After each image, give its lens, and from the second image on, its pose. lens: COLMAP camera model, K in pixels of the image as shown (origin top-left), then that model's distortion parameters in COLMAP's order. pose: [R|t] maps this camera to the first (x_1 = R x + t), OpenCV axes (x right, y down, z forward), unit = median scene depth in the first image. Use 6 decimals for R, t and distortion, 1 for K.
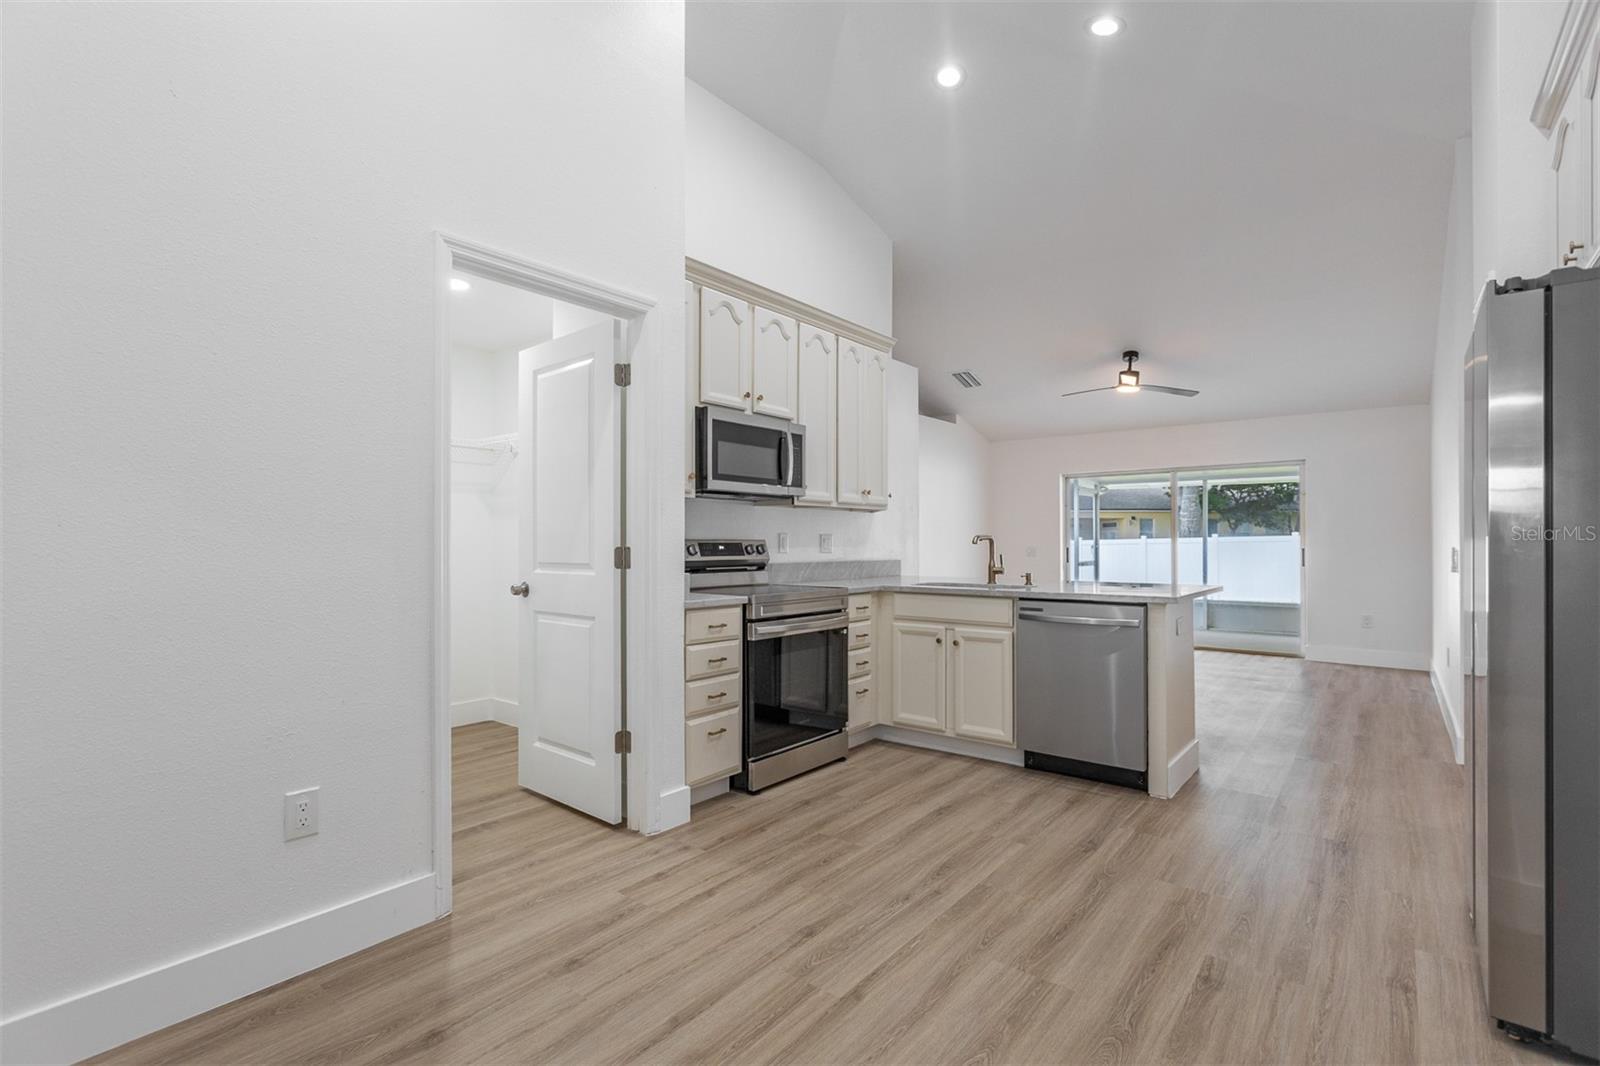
lens RADIAL K [[759.2, 0, 798.2], [0, 759.2, 542.0], [0, 0, 1]] dist [-0.000987, 0.000294]
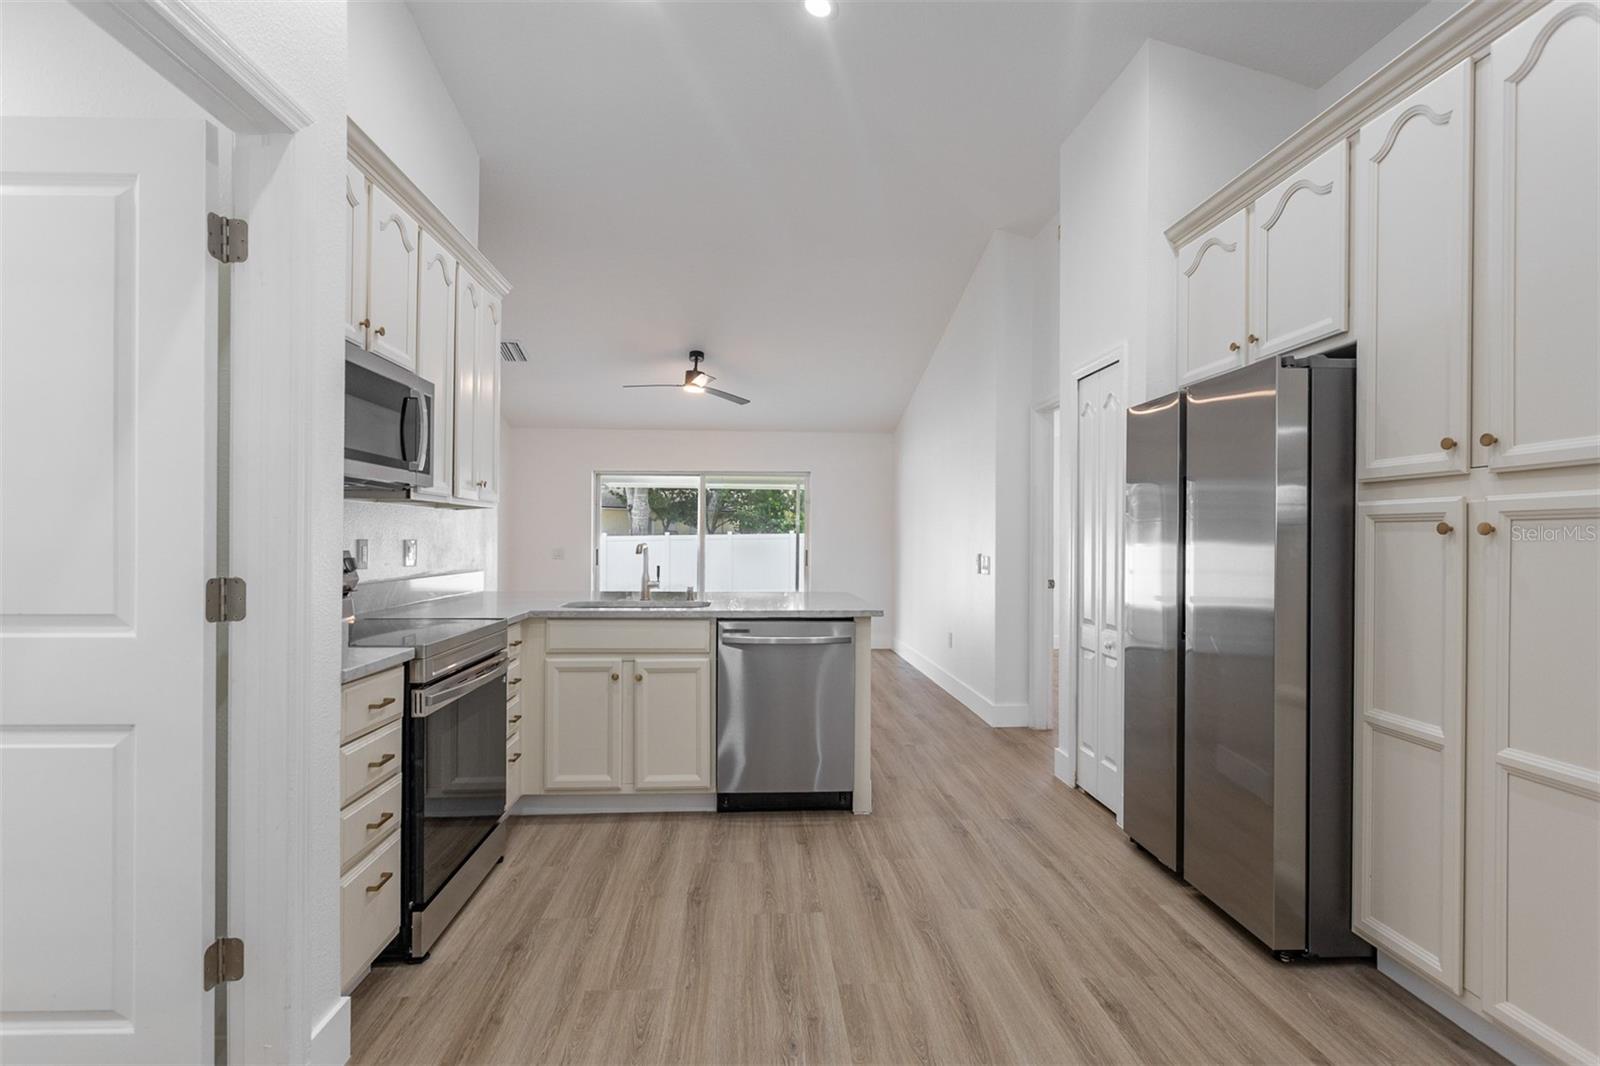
lens RADIAL K [[775.7, 0, 811.1], [0, 775.7, 538.8], [0, 0, 1]] dist [-0.001345, 0.000498]
pose [[0.729217, 0.005369, 0.684262, -0.252708], [-0.008006, 0.999968, 0.000686, -0.019708], [-0.684236, -0.005979, 0.729236, 0.299745]]
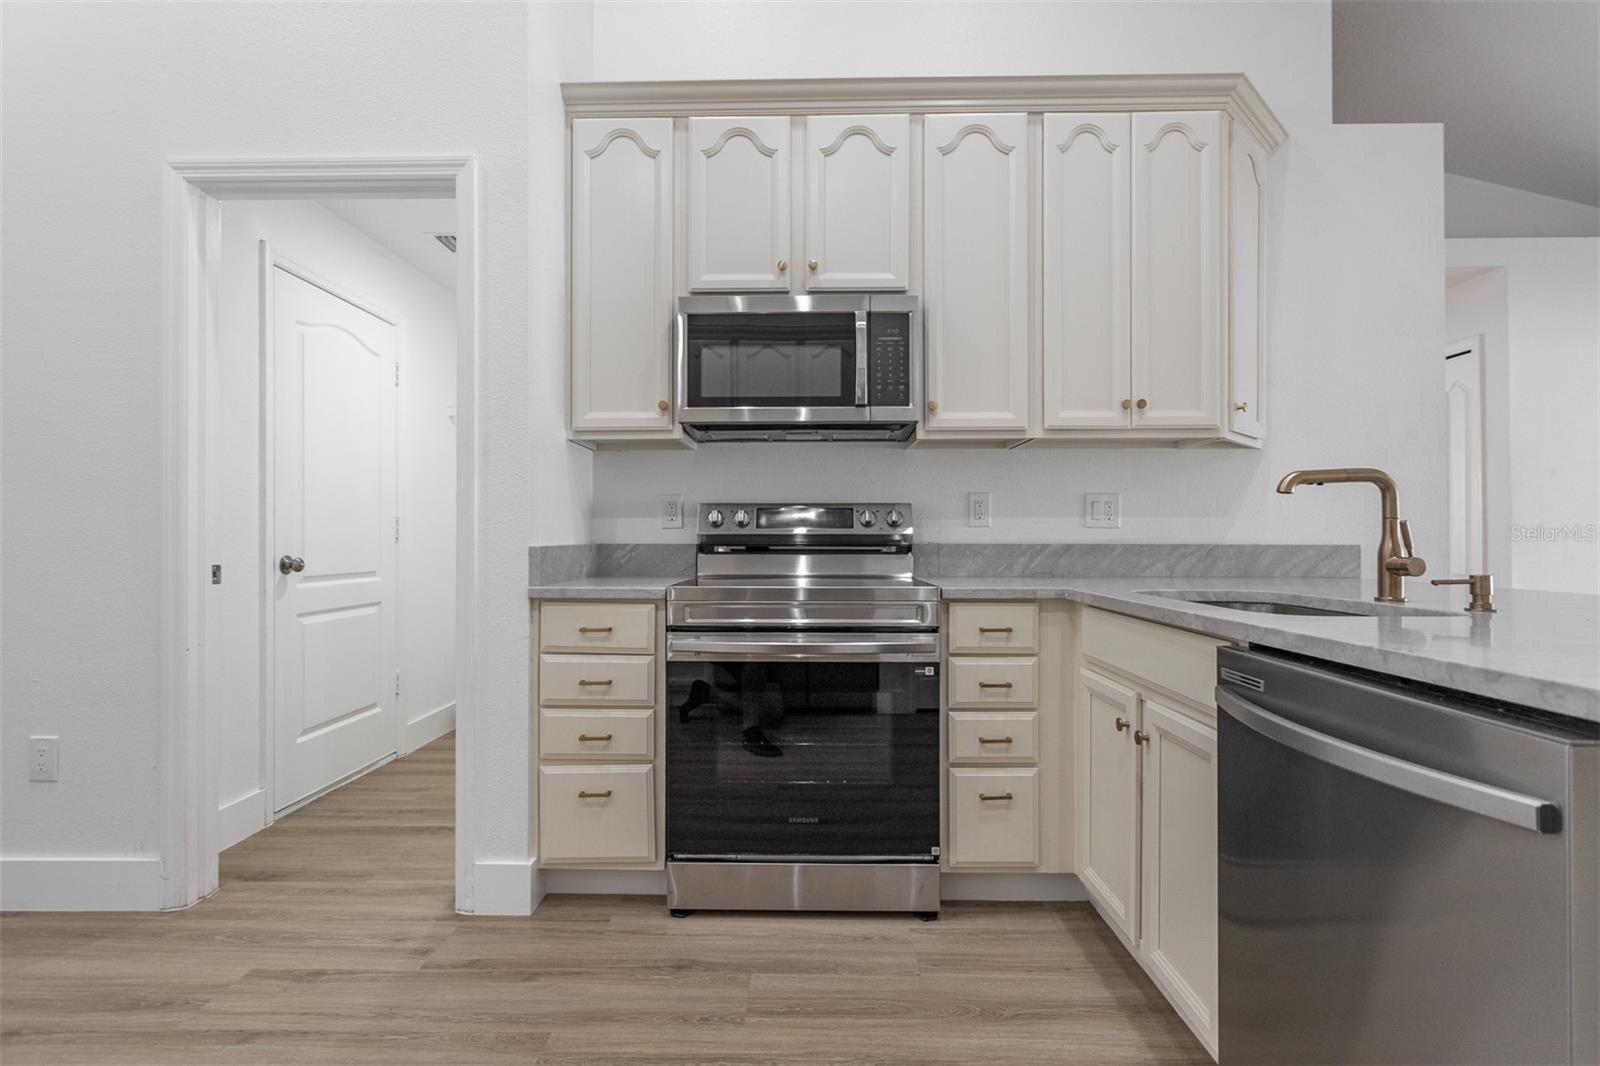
lens RADIAL K [[759.2, 0, 798.2], [0, 759.2, 542.0], [0, 0, 1]] dist [-0.000987, 0.000294]
pose [[0.606255, 0.002340, -0.795267, 0.464538], [-0.000440, 0.999997, 0.002607, 0.031516], [0.795270, -0.001231, 0.606254, 0.682332]]
